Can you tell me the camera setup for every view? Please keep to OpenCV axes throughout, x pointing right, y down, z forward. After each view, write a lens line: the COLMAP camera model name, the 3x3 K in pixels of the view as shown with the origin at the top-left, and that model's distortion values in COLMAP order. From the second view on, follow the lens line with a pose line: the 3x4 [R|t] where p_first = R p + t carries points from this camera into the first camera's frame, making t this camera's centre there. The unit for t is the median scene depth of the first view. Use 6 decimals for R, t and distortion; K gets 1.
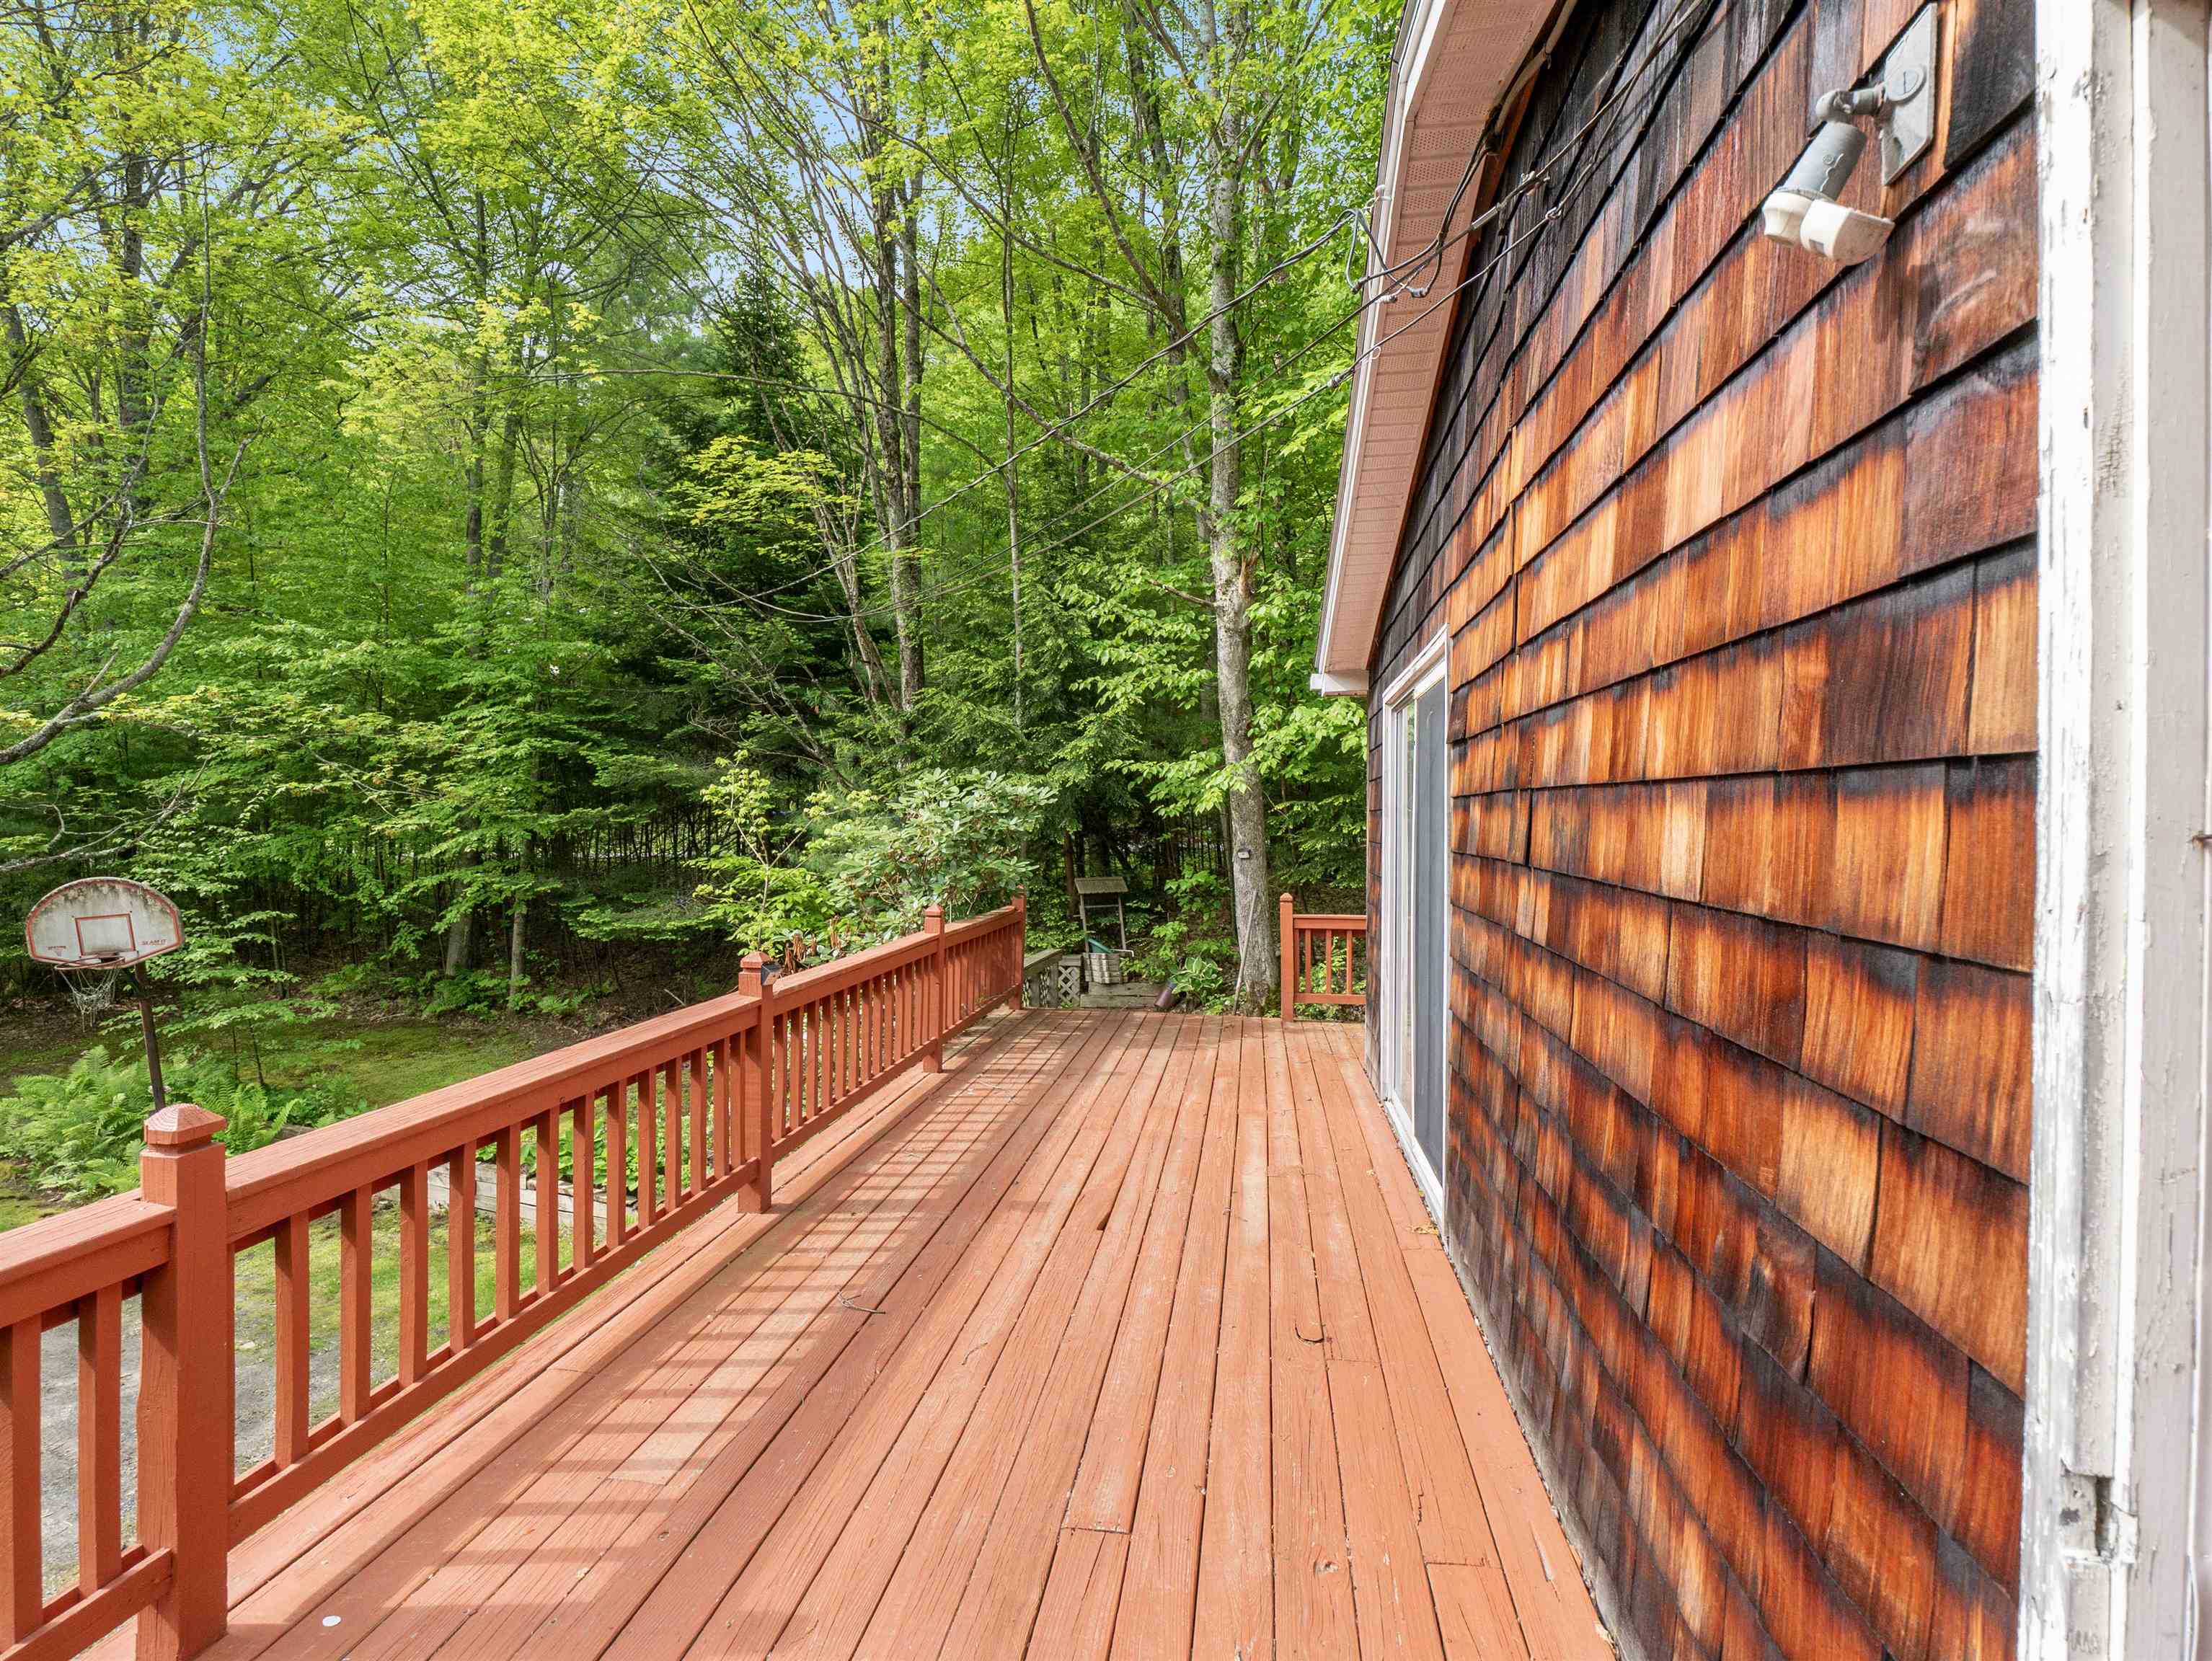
lens RADIAL K [[1081.7, 0, 1105.8], [0, 1081.7, 826.6], [0, 0, 1]] dist [-0.012598, -0.000294]
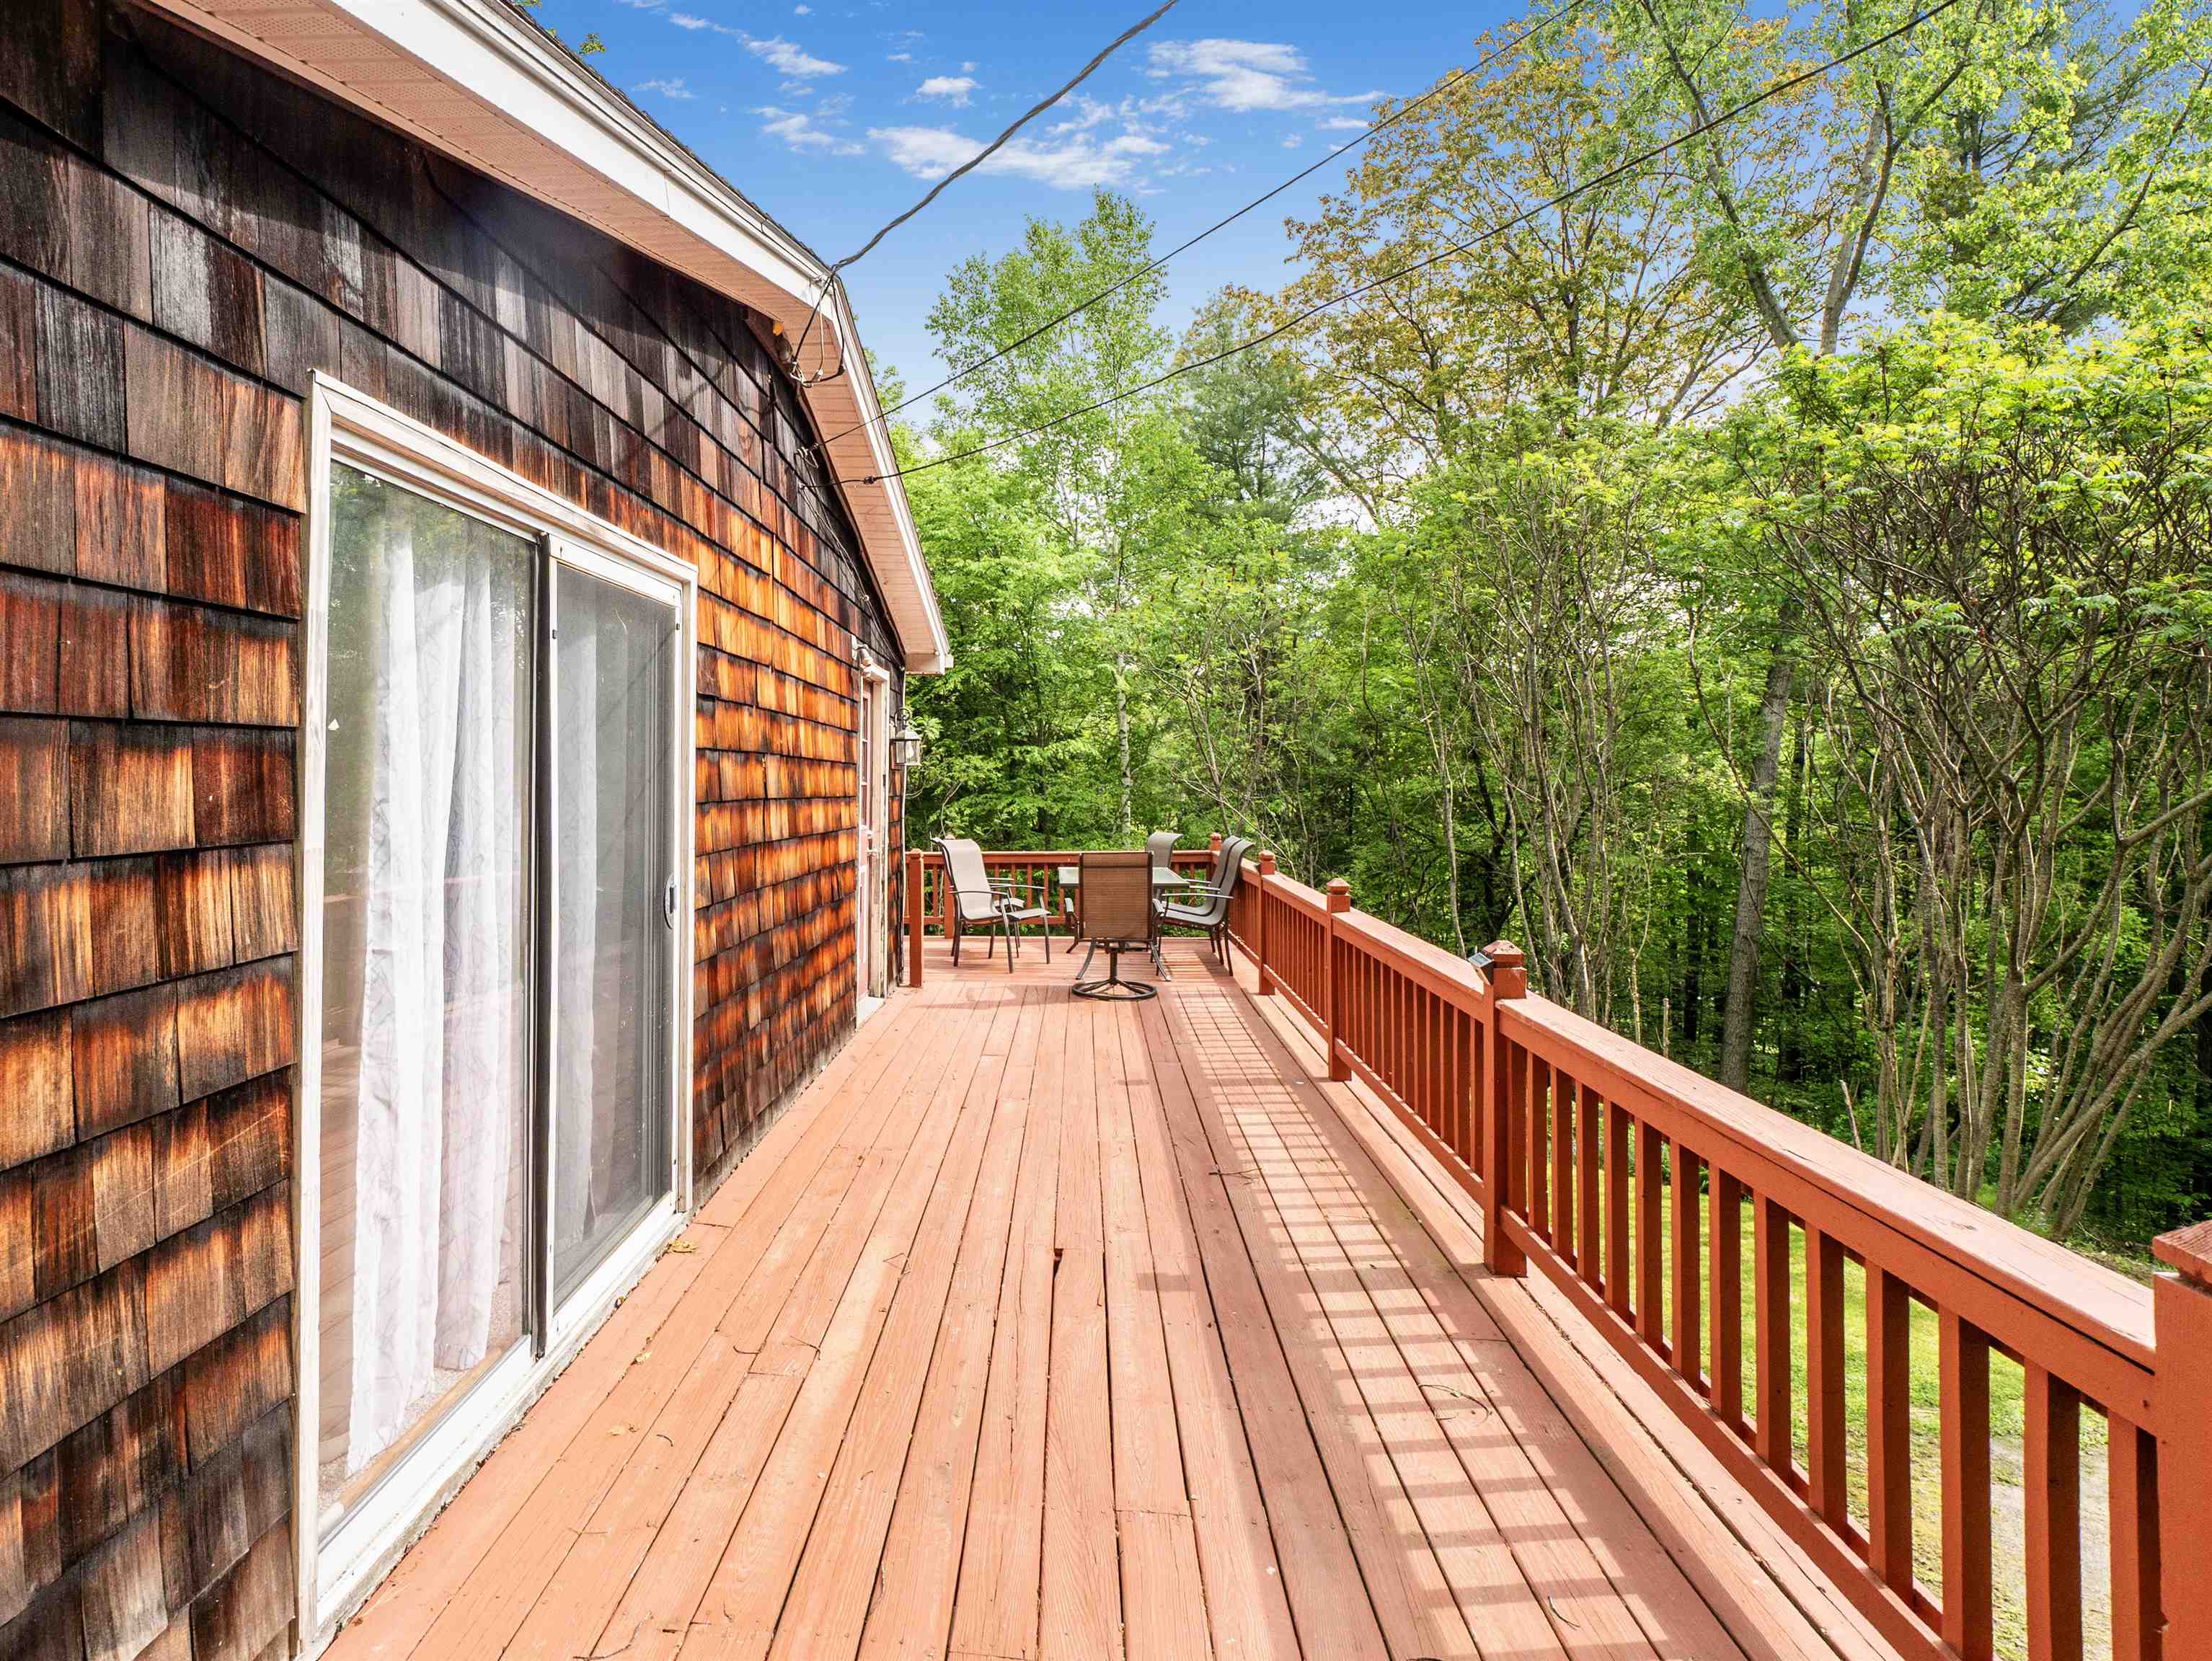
lens RADIAL K [[1081.7, 0, 1105.9], [0, 1081.7, 832.0], [0, 0, 1]] dist [-0.012598, -0.000294]
pose [[-0.985069, 0.000859, -0.172156, 0.099460], [-0.009350, 0.998245, 0.058480, -0.010253], [0.171904, 0.059217, -0.983332, 1.716673]]
